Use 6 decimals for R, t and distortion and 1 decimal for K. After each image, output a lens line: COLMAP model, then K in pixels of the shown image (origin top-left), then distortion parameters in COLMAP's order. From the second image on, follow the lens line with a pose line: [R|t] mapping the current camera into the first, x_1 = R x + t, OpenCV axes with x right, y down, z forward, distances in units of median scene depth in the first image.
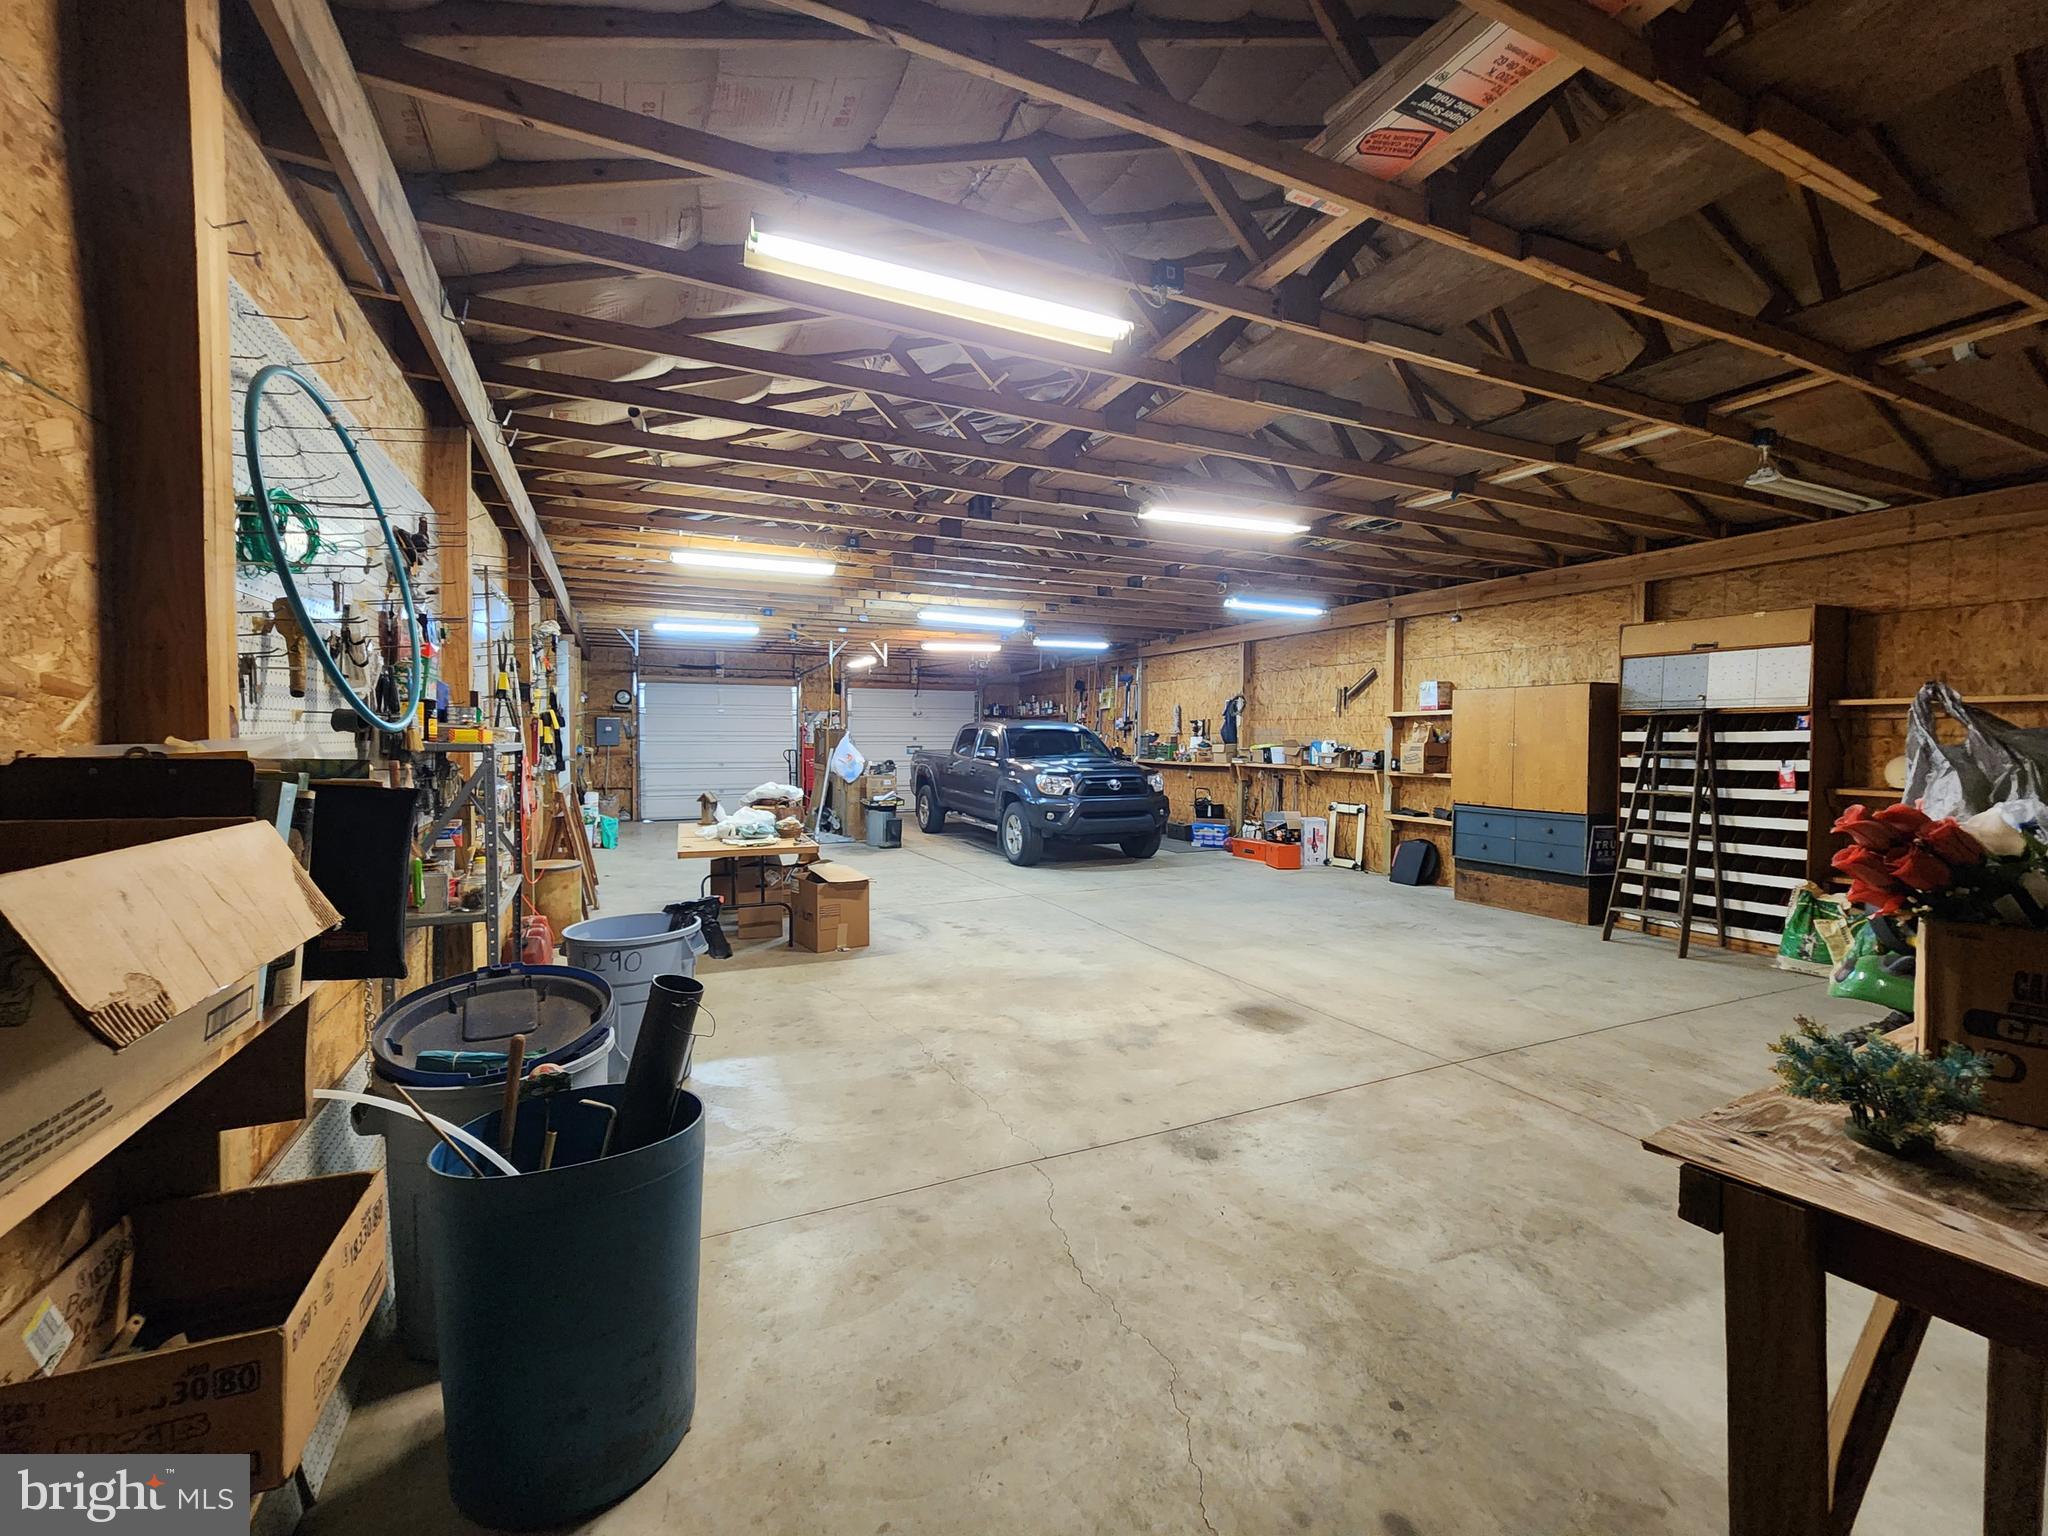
lens RADIAL K [[827.9, 0, 1006.4], [0, 827.9, 768.2], [0, 0, 1]] dist [0.001087, -0.000061]
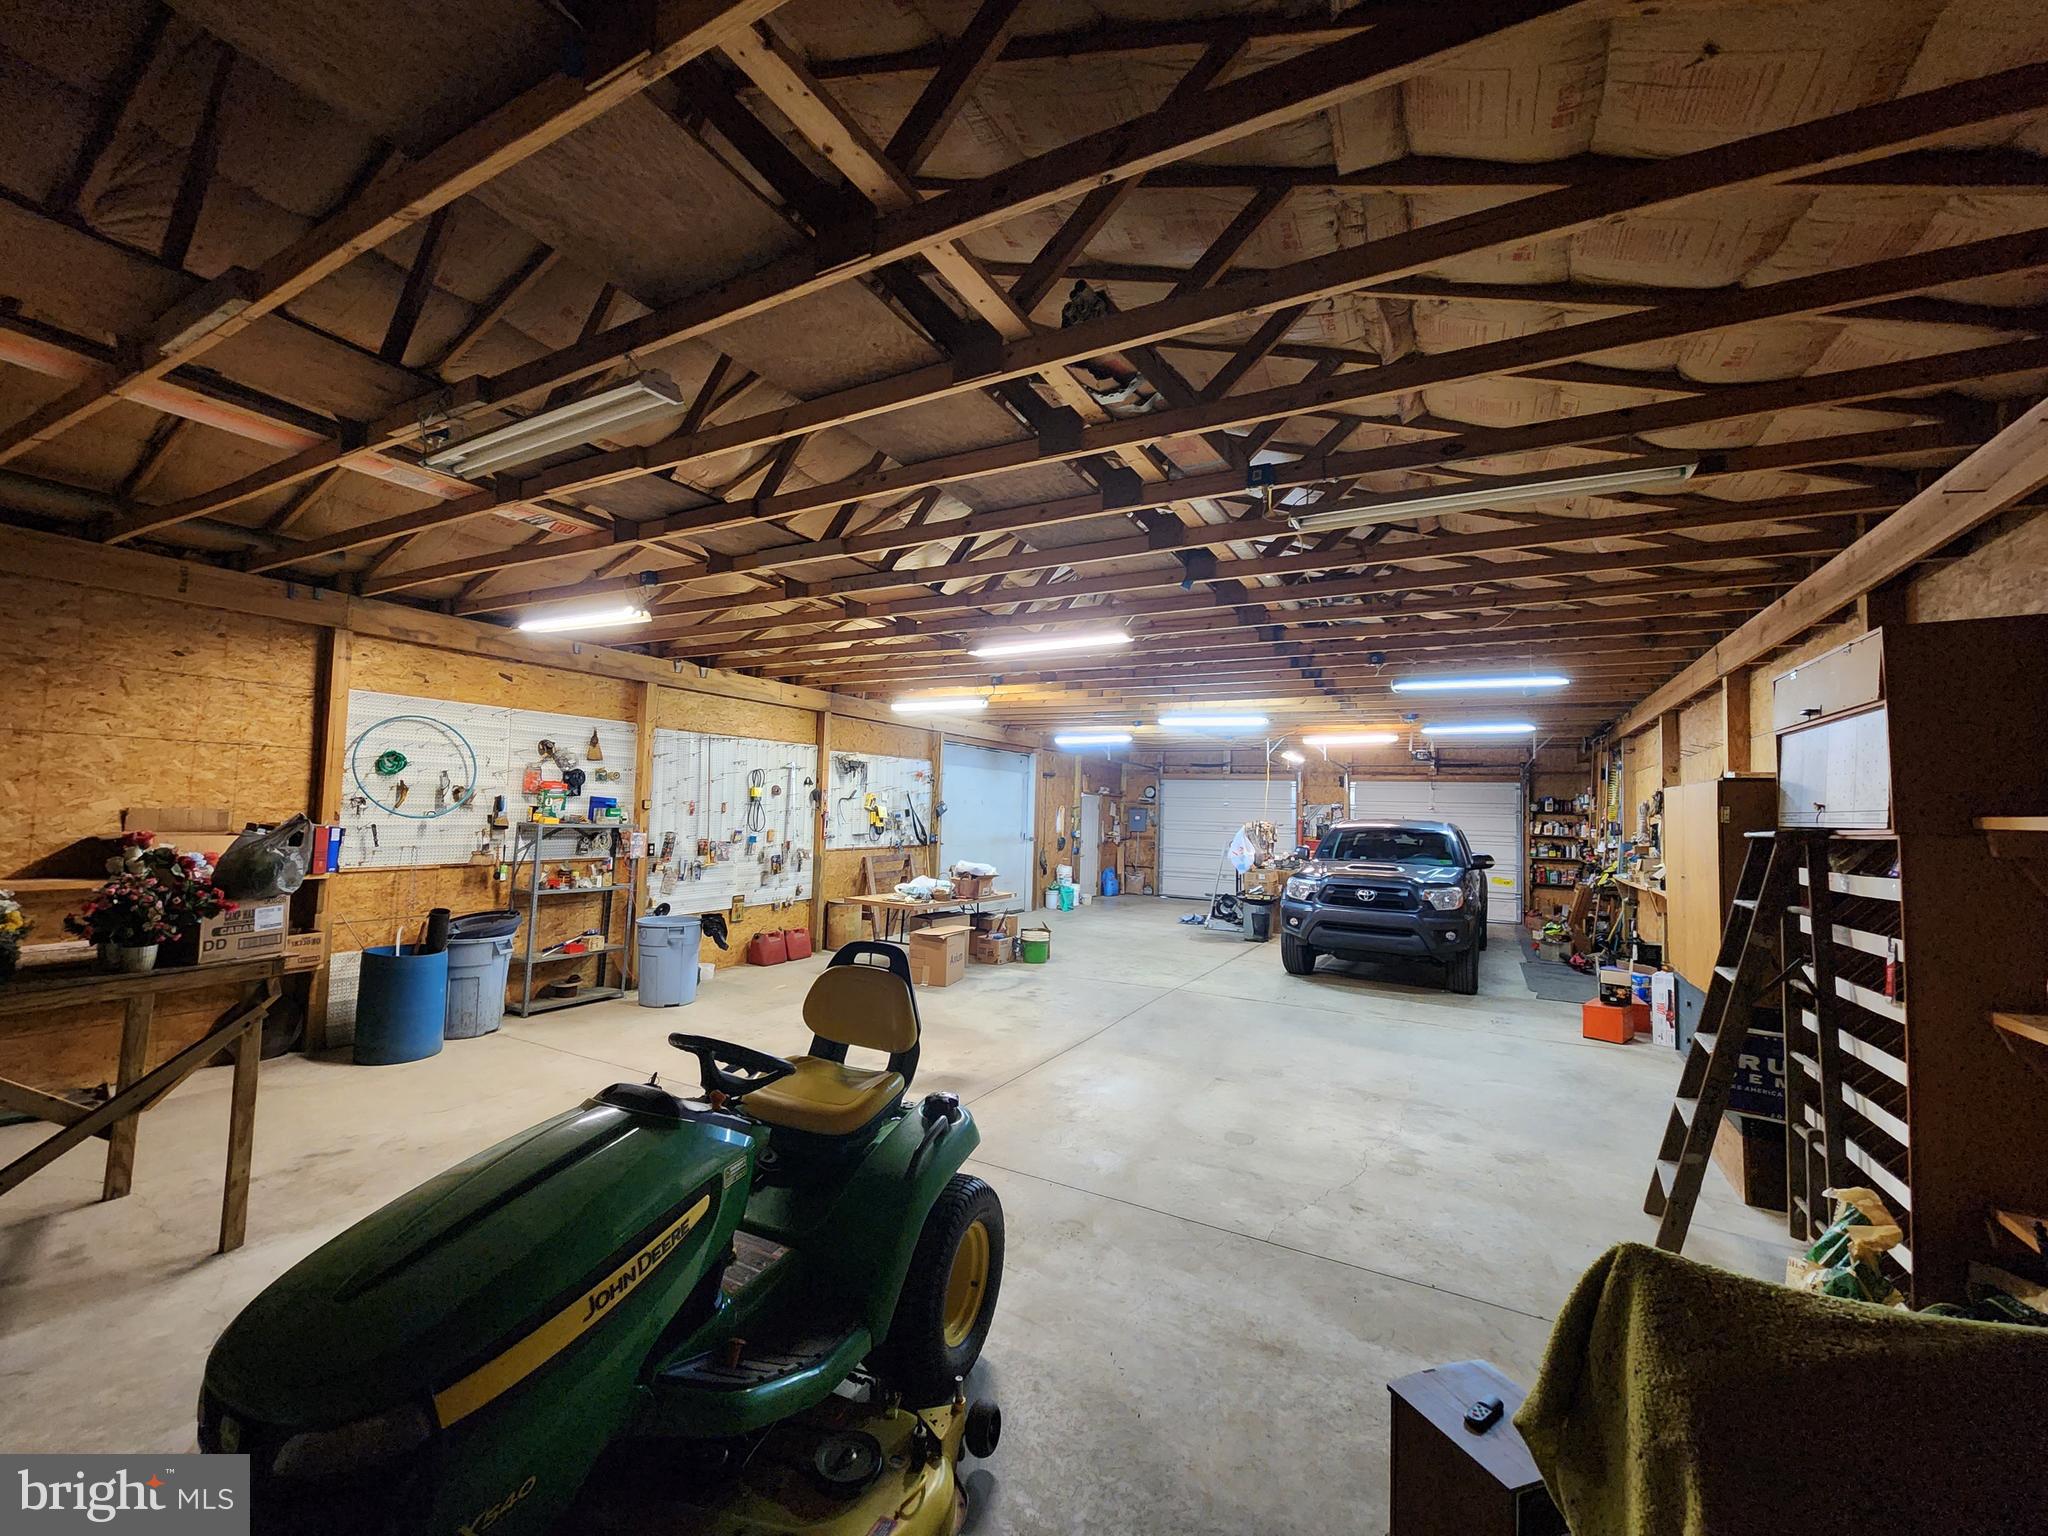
lens RADIAL K [[827.9, 0, 1006.4], [0, 827.9, 768.2], [0, 0, 1]] dist [0.001087, -0.000061]
pose [[0.603997, -0.024510, -0.796610, 0.994271], [-0.060018, 0.995290, -0.076129, -0.039881], [0.794724, 0.093793, 0.599681, 0.266146]]
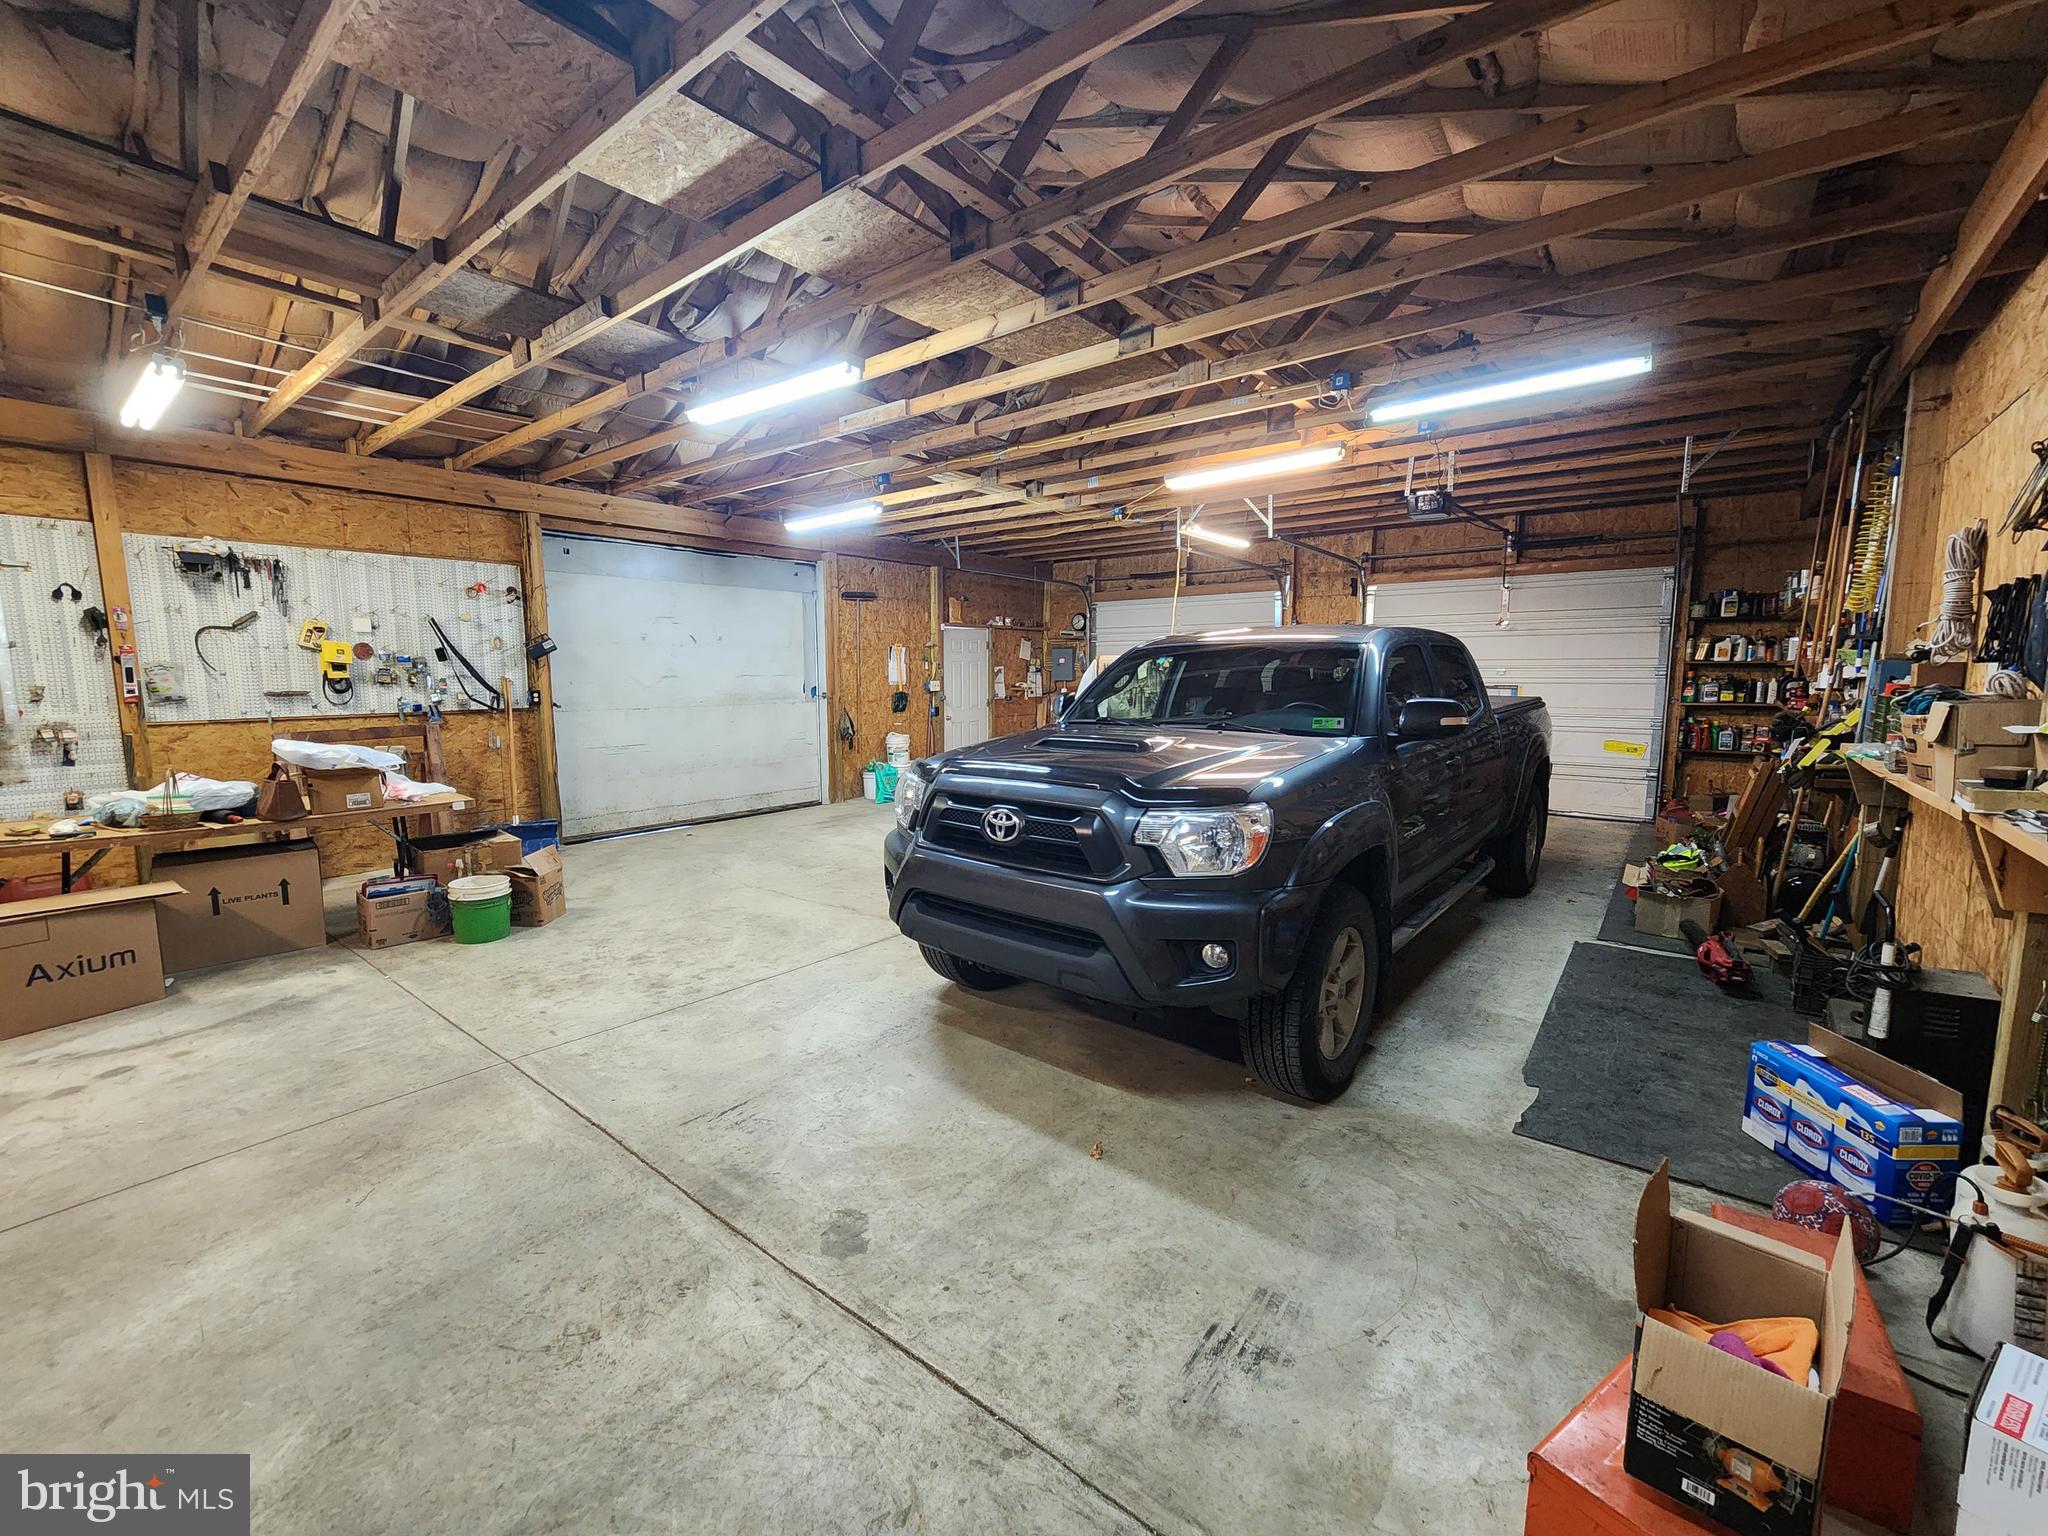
lens RADIAL K [[827.9, 0, 1006.4], [0, 827.9, 768.2], [0, 0, 1]] dist [0.001087, -0.000061]
pose [[0.458176, 0.102544, -0.882927, 0.647541], [-0.031981, 0.994582, 0.098916, -0.051896], [0.888286, -0.017084, 0.458973, 1.467591]]
